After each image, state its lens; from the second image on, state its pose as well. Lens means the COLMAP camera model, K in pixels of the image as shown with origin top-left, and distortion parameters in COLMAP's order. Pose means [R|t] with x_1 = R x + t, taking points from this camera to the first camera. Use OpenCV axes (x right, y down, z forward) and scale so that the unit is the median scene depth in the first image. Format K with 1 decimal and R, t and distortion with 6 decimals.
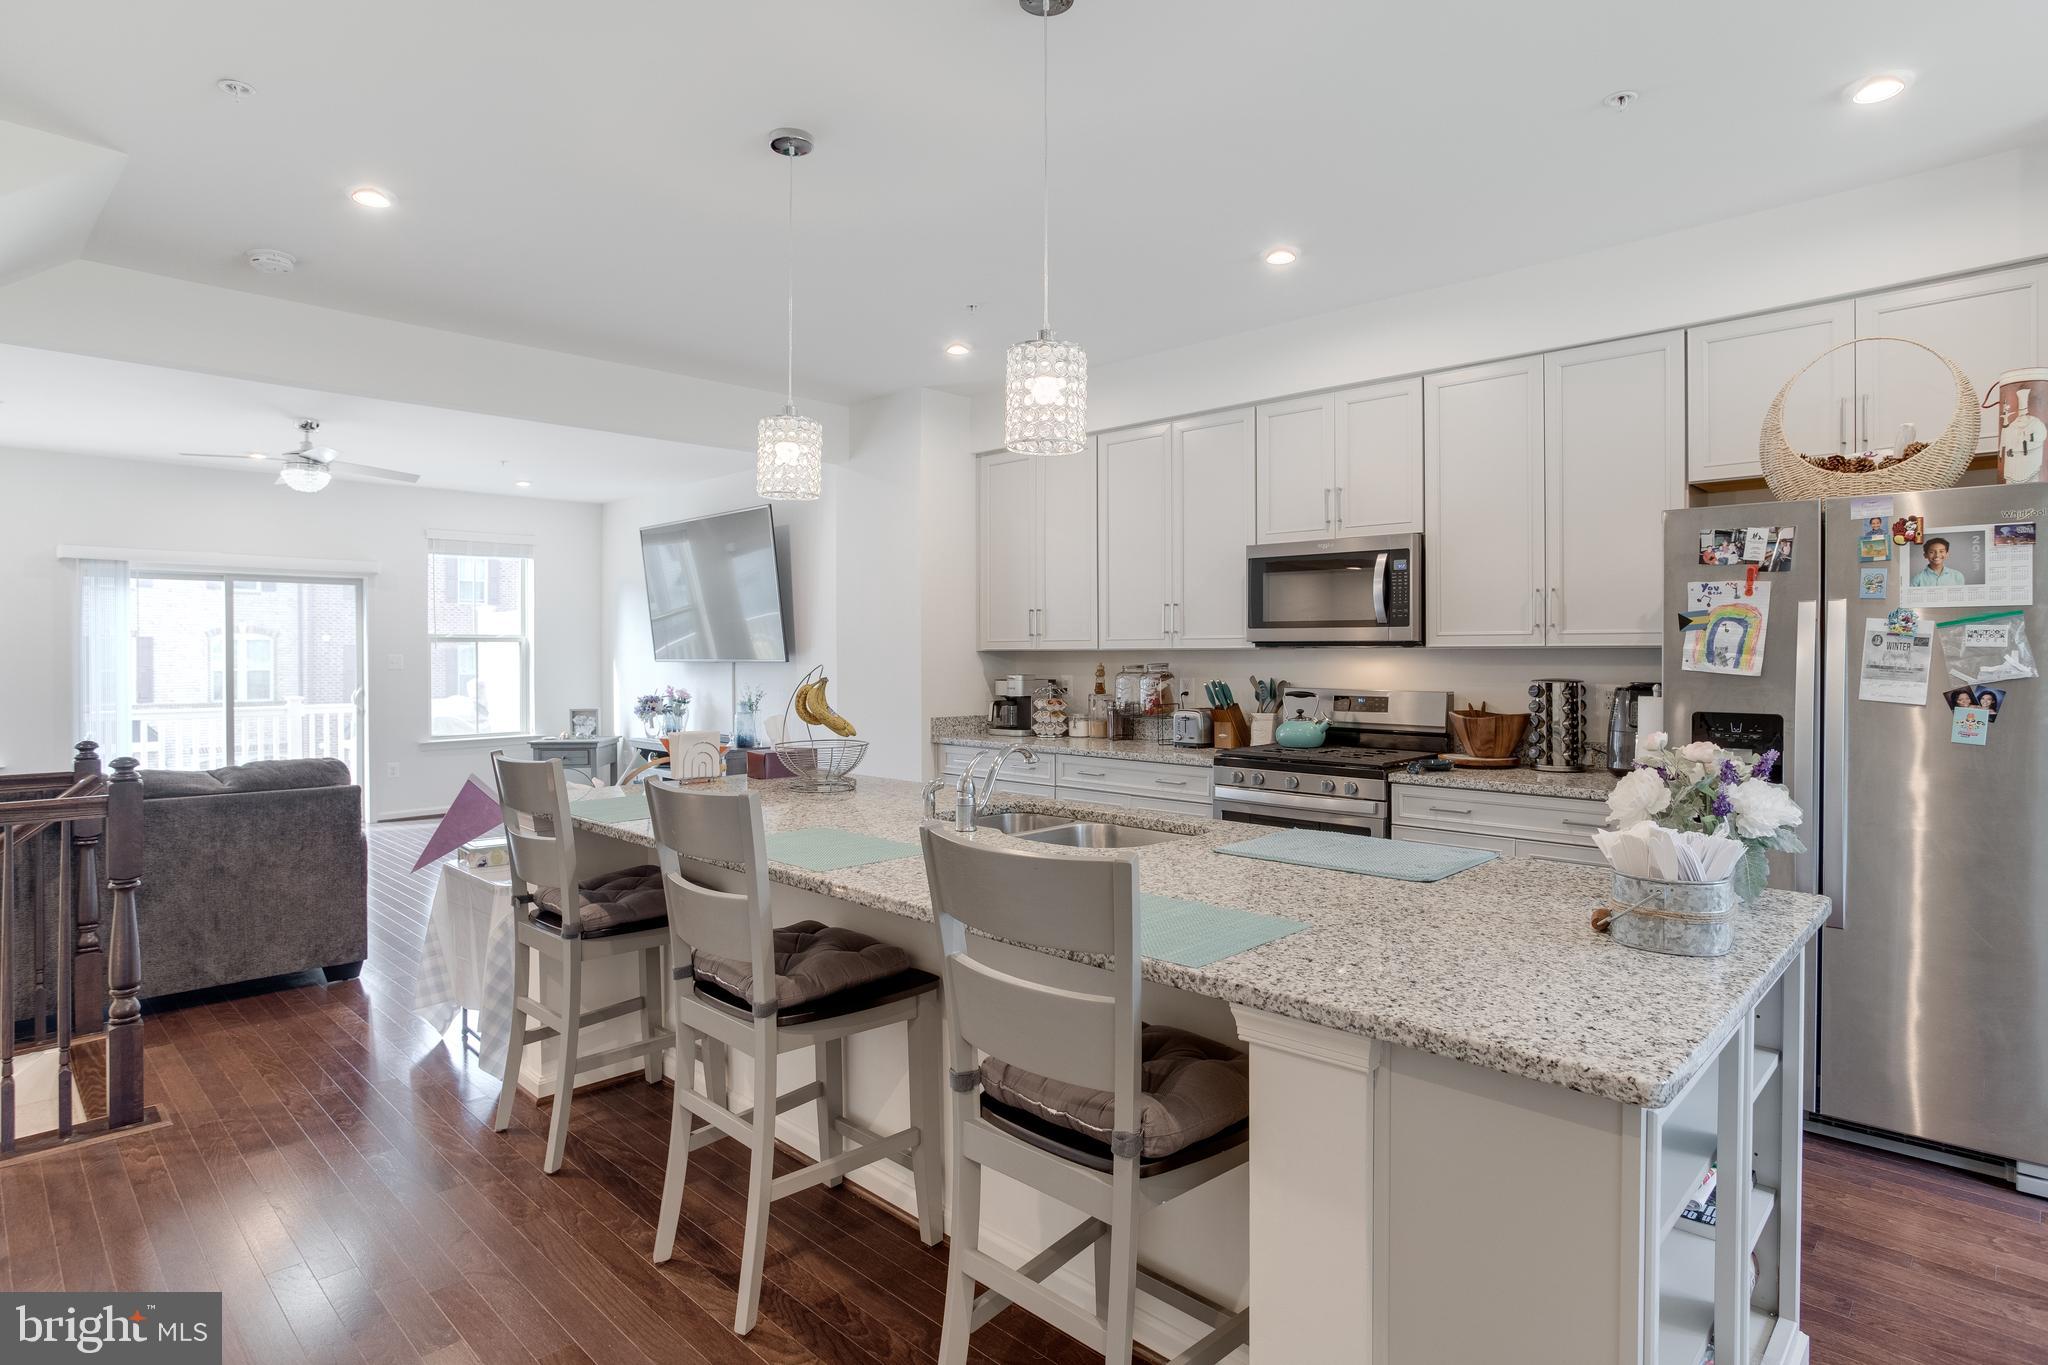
lens RADIAL K [[1079.2, 0, 1024.0], [0, 1079.2, 682.5], [0, 0, 1]] dist [-0.046246, 0.014582]
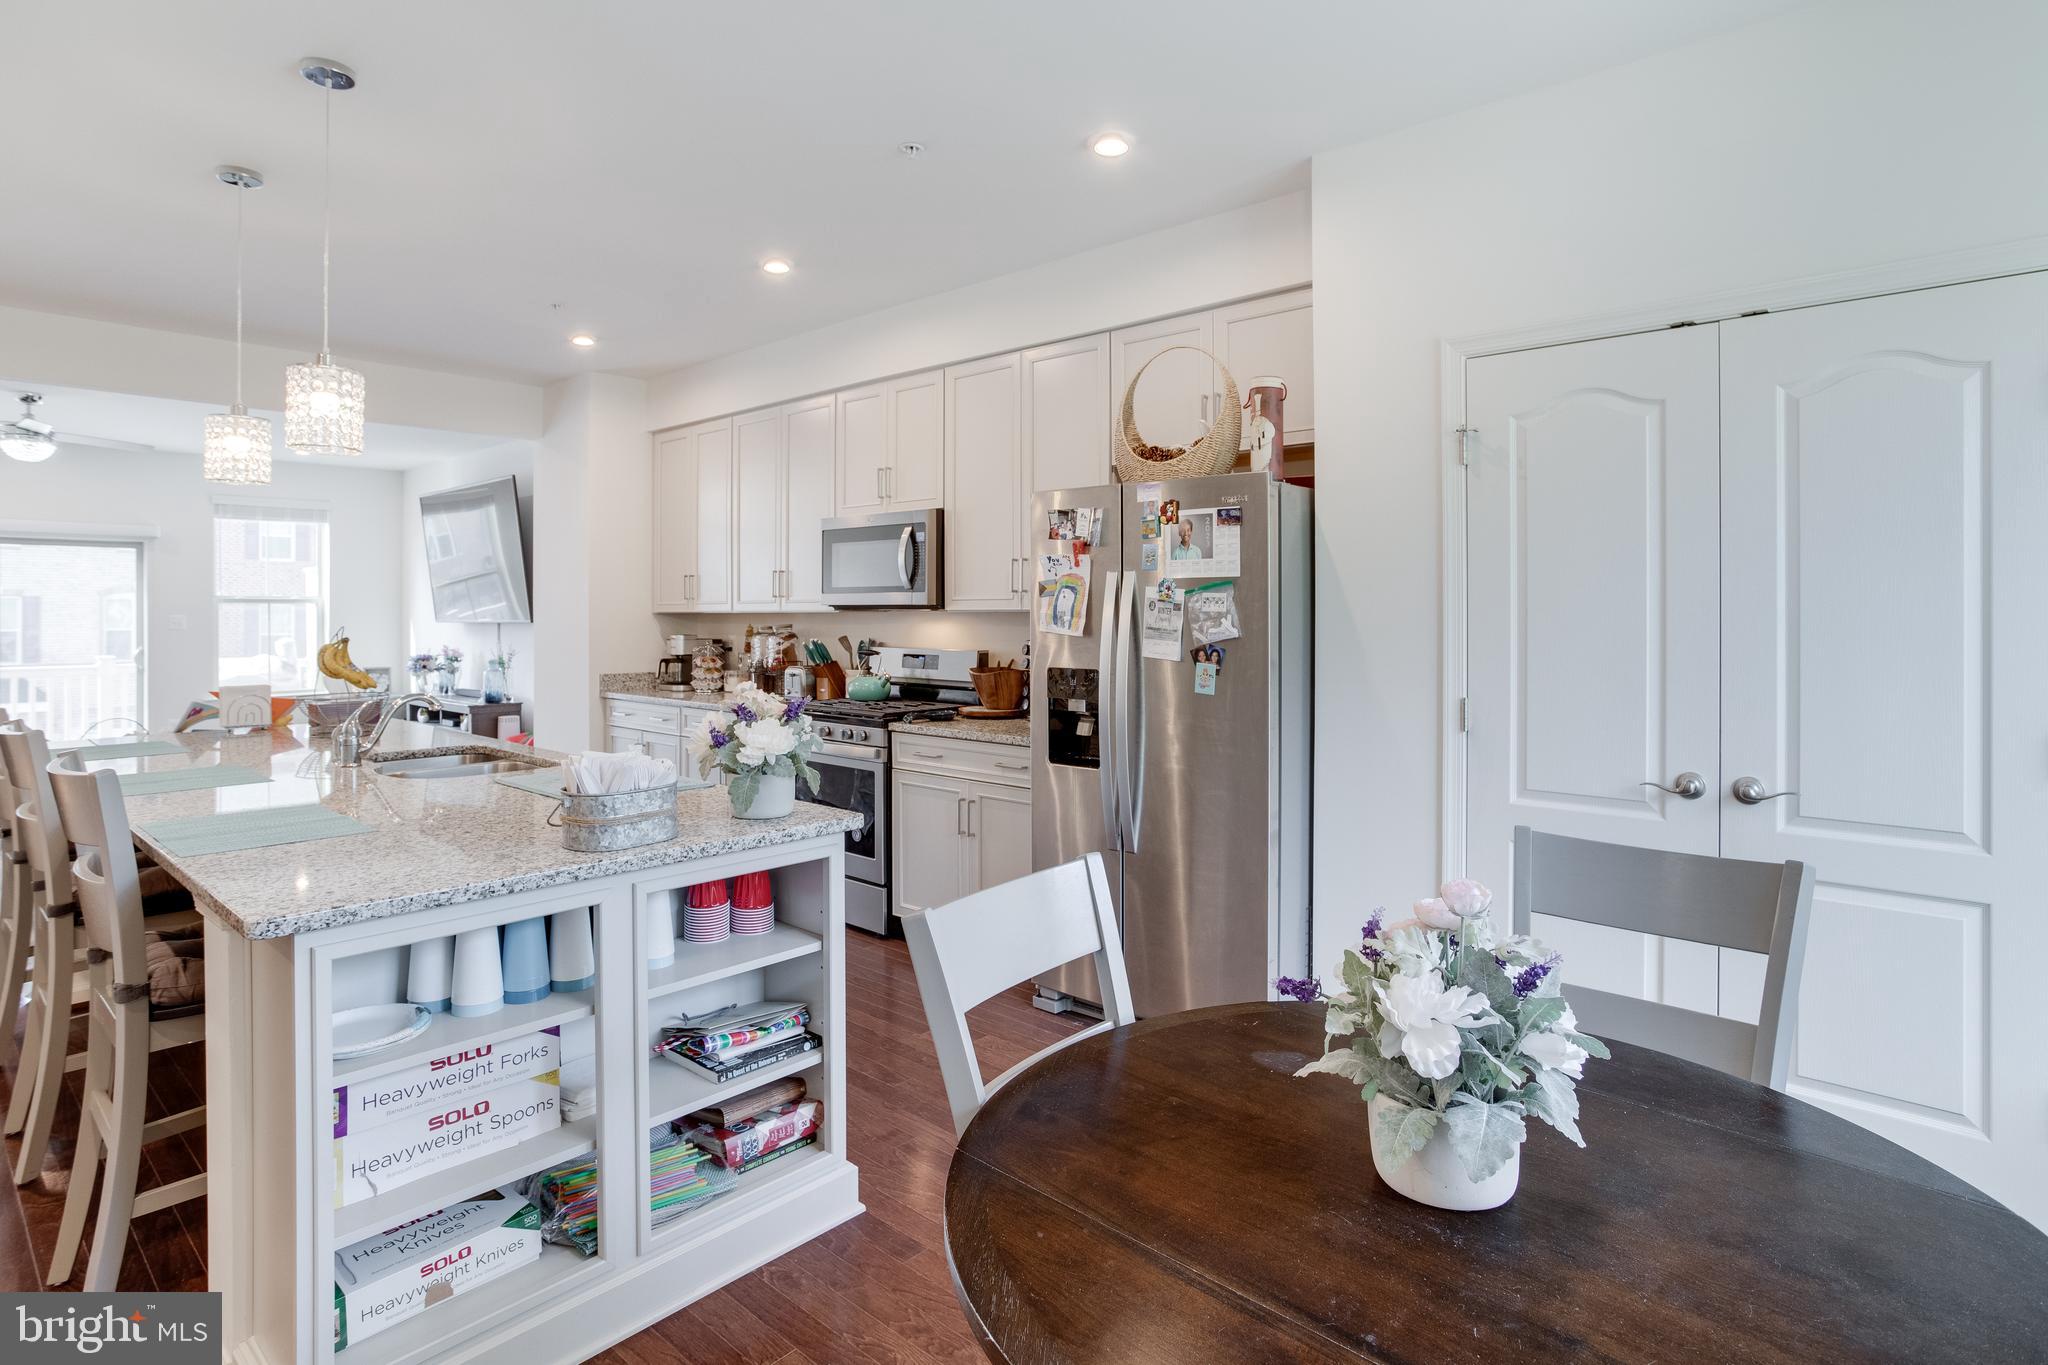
lens RADIAL K [[1079.7, 0, 1017.7], [0, 1079.7, 630.2], [0, 0, 1]] dist [-0.073114, 0.046306]
pose [[0.999233, 0.000447, 0.039168, 0.388801], [-0.000017, 0.999939, -0.011001, 0.000190], [-0.039171, 0.010991, 0.999172, -0.120948]]
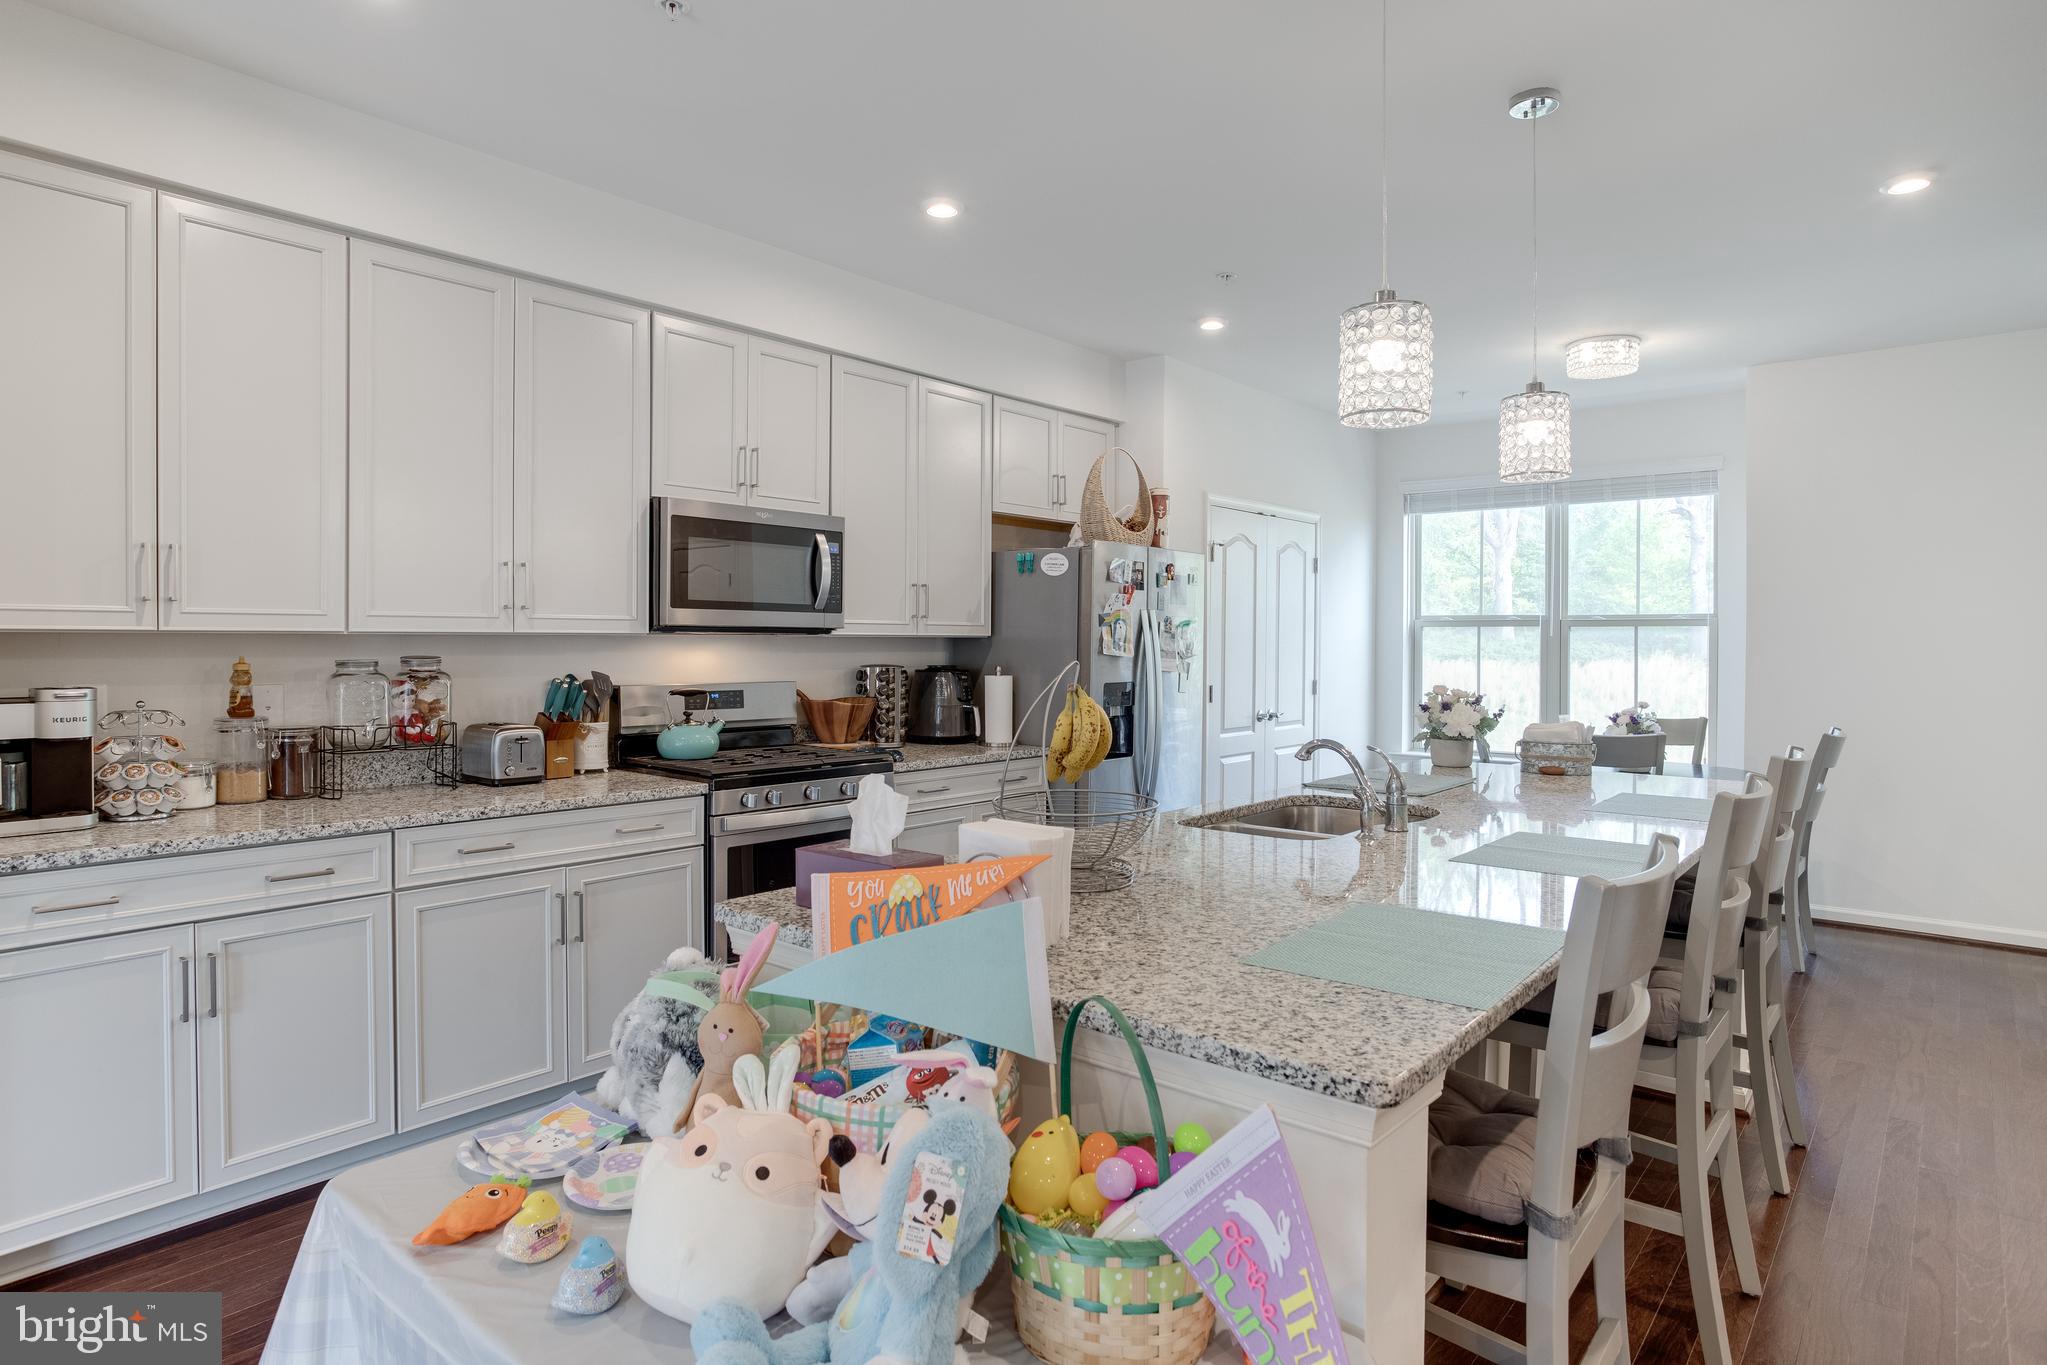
lens RADIAL K [[1132.7, 0, 1018.5], [0, 1132.7, 656.9], [0, 0, 1]] dist [-0.035801, -0.000073]
pose [[-0.073214, -0.017055, 0.997170, -0.628297], [0.019686, 0.999634, 0.018543, -0.027308], [-0.997122, 0.020988, -0.072851, 0.867227]]
